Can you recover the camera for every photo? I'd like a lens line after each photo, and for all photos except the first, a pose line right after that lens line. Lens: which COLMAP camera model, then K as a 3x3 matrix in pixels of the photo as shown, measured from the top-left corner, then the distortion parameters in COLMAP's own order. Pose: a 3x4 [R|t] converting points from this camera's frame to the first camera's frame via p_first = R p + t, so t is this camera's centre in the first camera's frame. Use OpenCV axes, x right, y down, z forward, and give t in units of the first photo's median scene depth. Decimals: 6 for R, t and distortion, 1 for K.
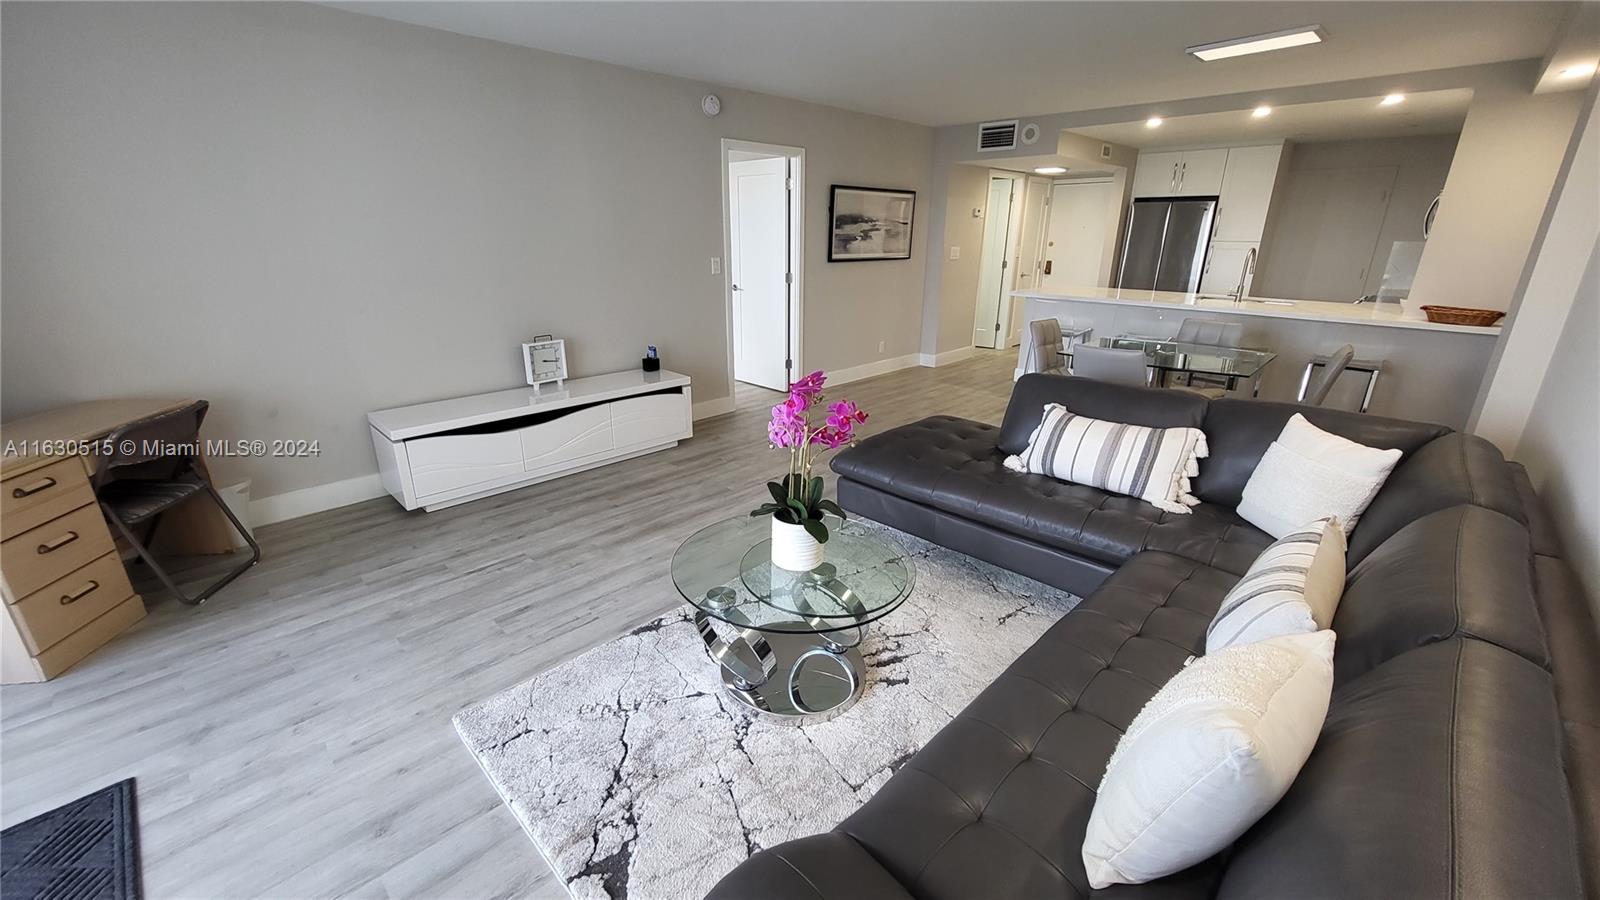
lens RADIAL K [[637.3, 0, 789.4], [0, 637.3, 449.9], [0, 0, 1]] dist [0.000142, -0.002766]
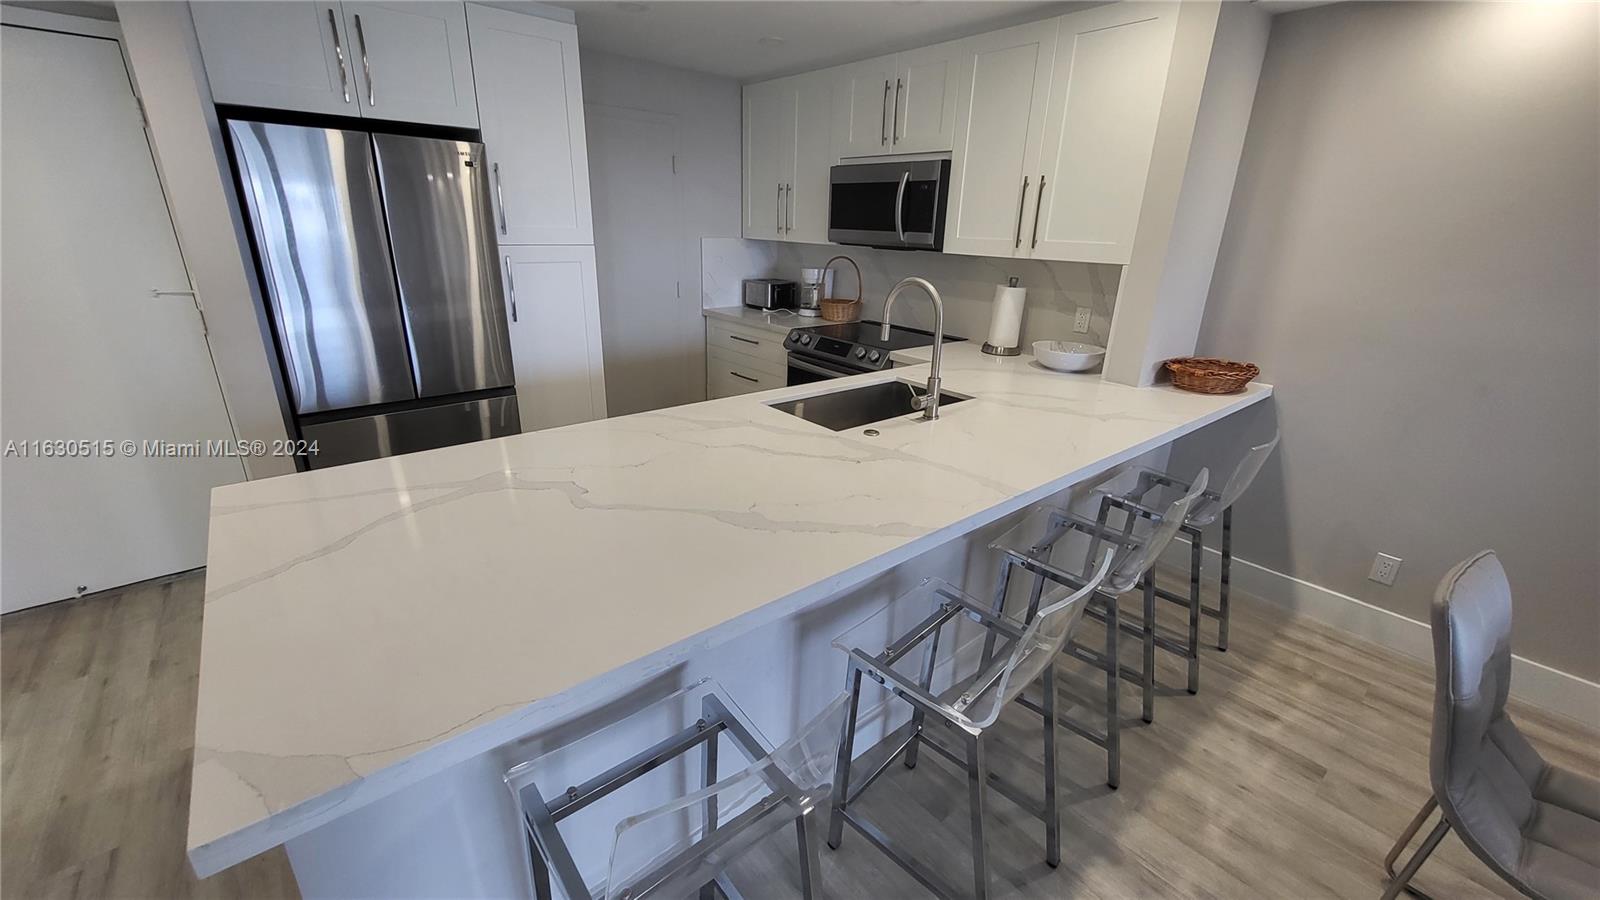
lens RADIAL K [[636.6, 0, 794.3], [0, 636.6, 447.3], [0, 0, 1]] dist [0.001879, -0.000543]
pose [[0.090877, -0.339211, 0.936310, 0.436266], [0.298077, 0.906362, 0.299430, -0.501518], [-0.950206, 0.251881, 0.183479, 1.433240]]
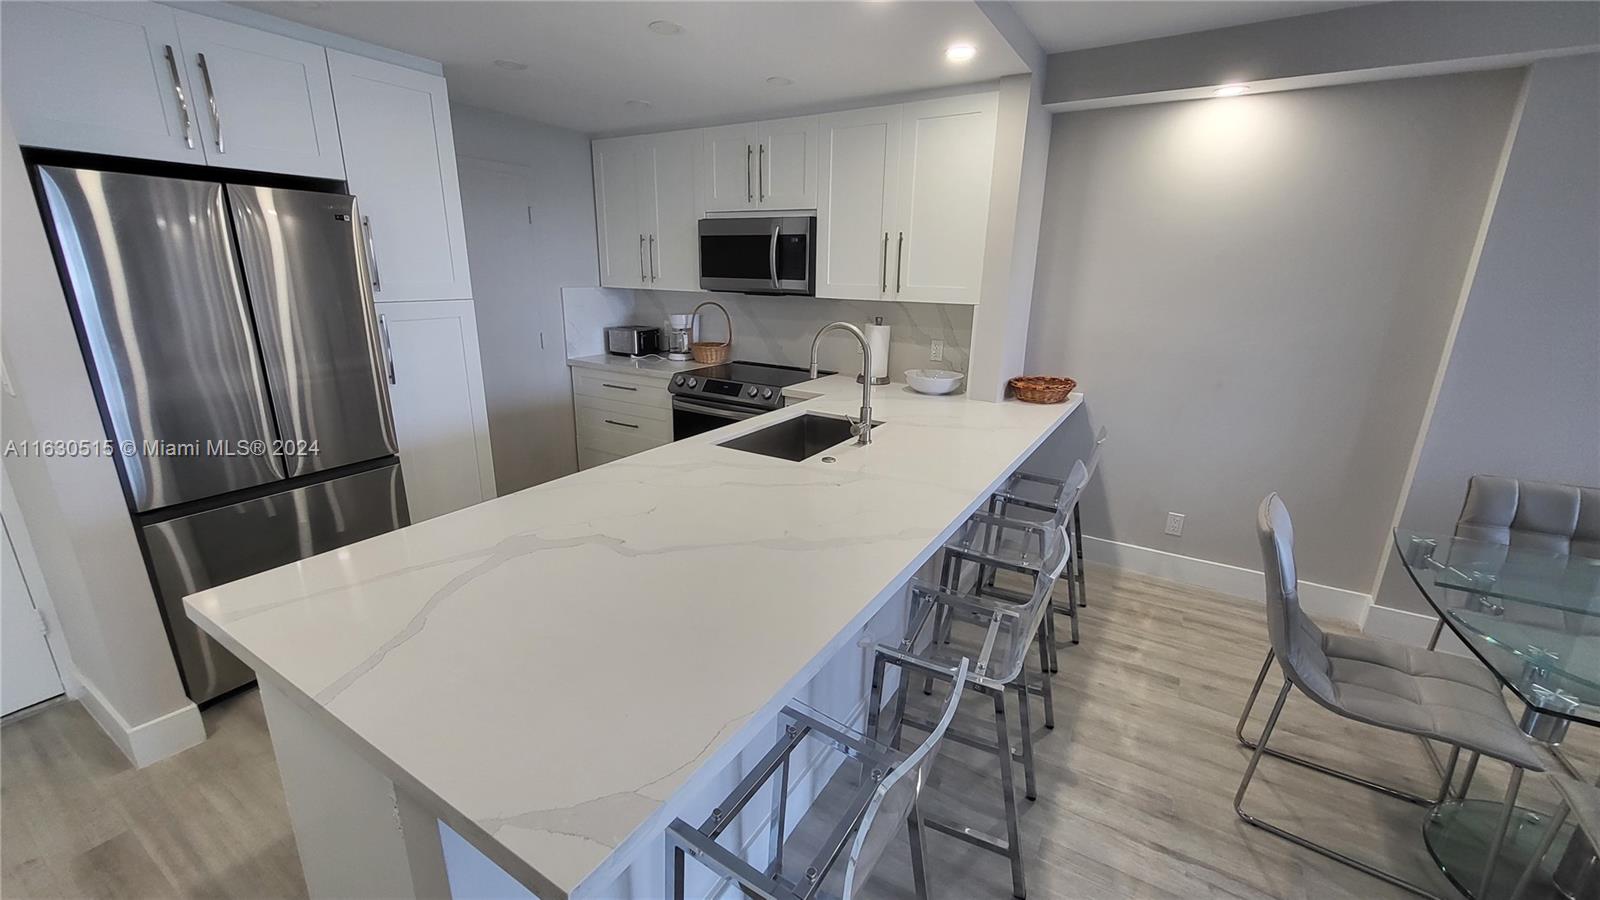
lens RADIAL K [[634.4, 0, 792.8], [0, 634.4, 448.3], [0, 0, 1]] dist [0.000601, -0.000230]
pose [[-0.225519, -0.278719, 0.933519, 0.400648], [0.299202, 0.892081, 0.338628, -0.552321], [-0.927156, 0.355678, -0.117788, 1.555735]]
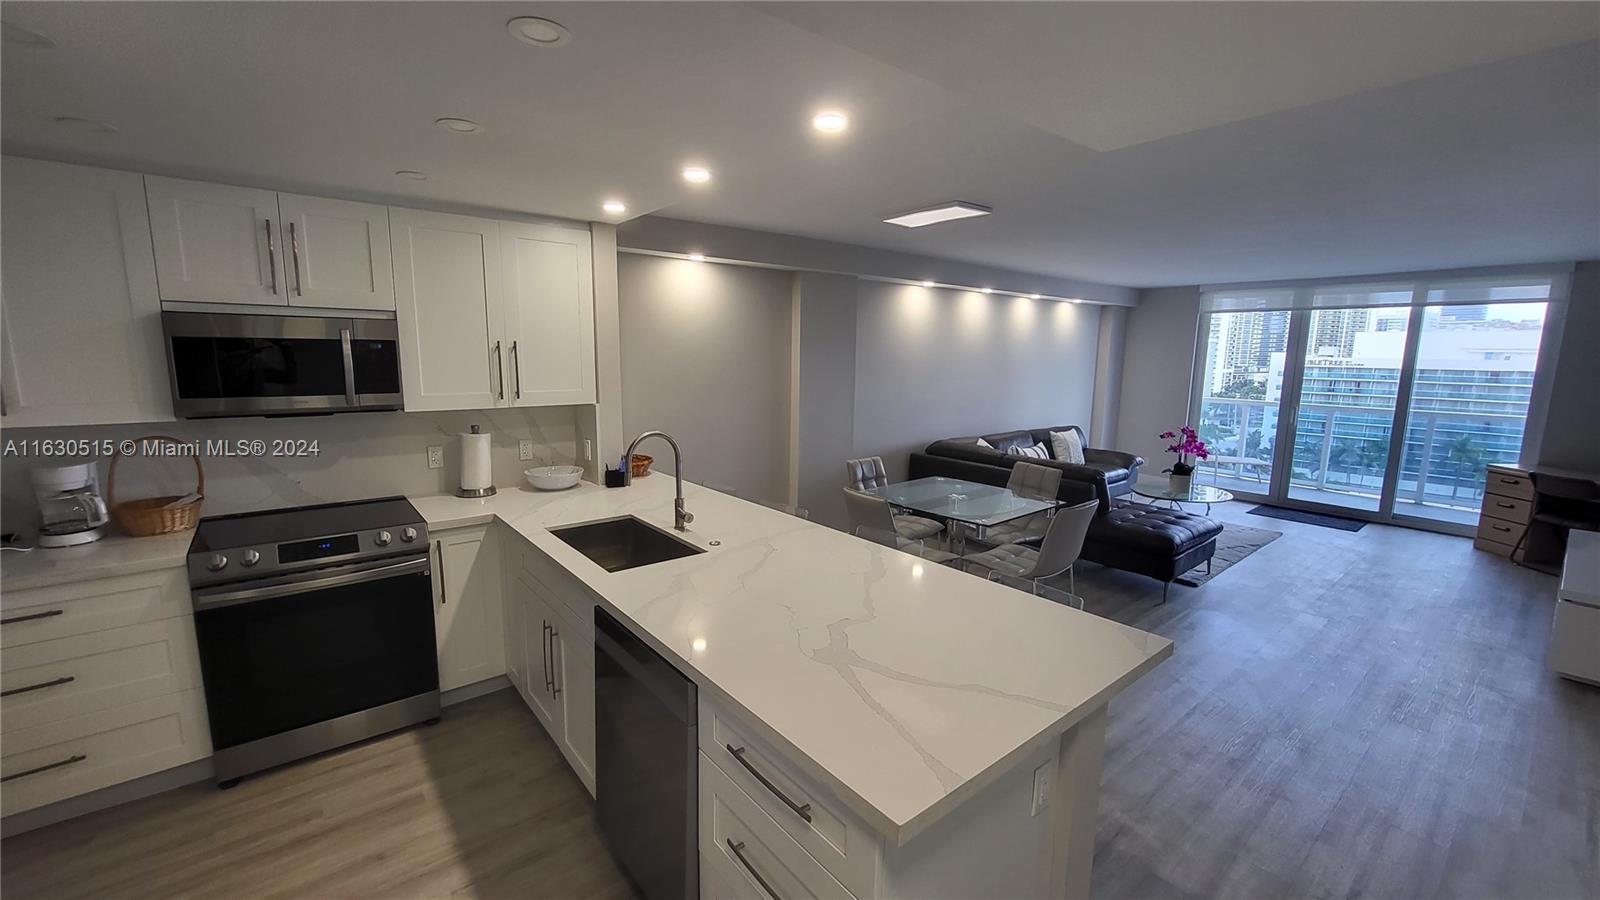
lens RADIAL K [[634.4, 0, 792.8], [0, 634.4, 448.3], [0, 0, 1]] dist [0.000601, -0.000230]
pose [[-0.993693, -0.036163, 0.106142, 0.762829], [0.017257, 0.885975, 0.463412, -0.739199], [-0.110798, 0.462321, -0.879763, 1.992449]]
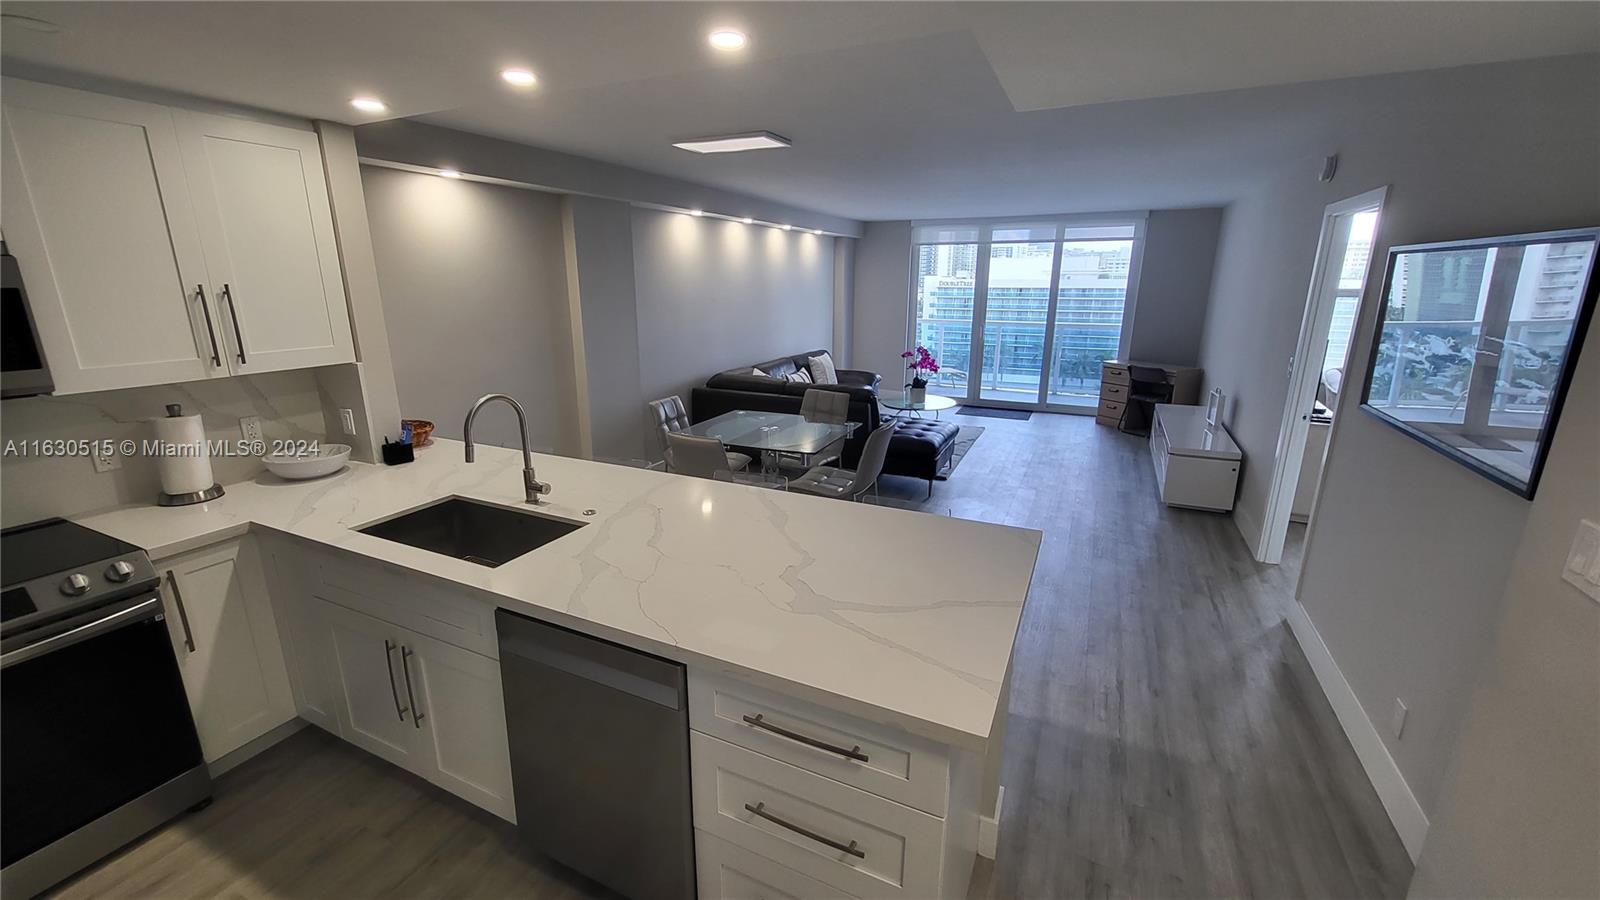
lens RADIAL K [[634.4, 0, 792.8], [0, 634.4, 448.3], [0, 0, 1]] dist [0.000601, -0.000230]
pose [[-0.944642, 0.076751, -0.319001, 0.915662], [-0.113857, 0.835158, 0.538096, -0.740369], [0.307715, 0.544629, -0.780186, 1.957661]]
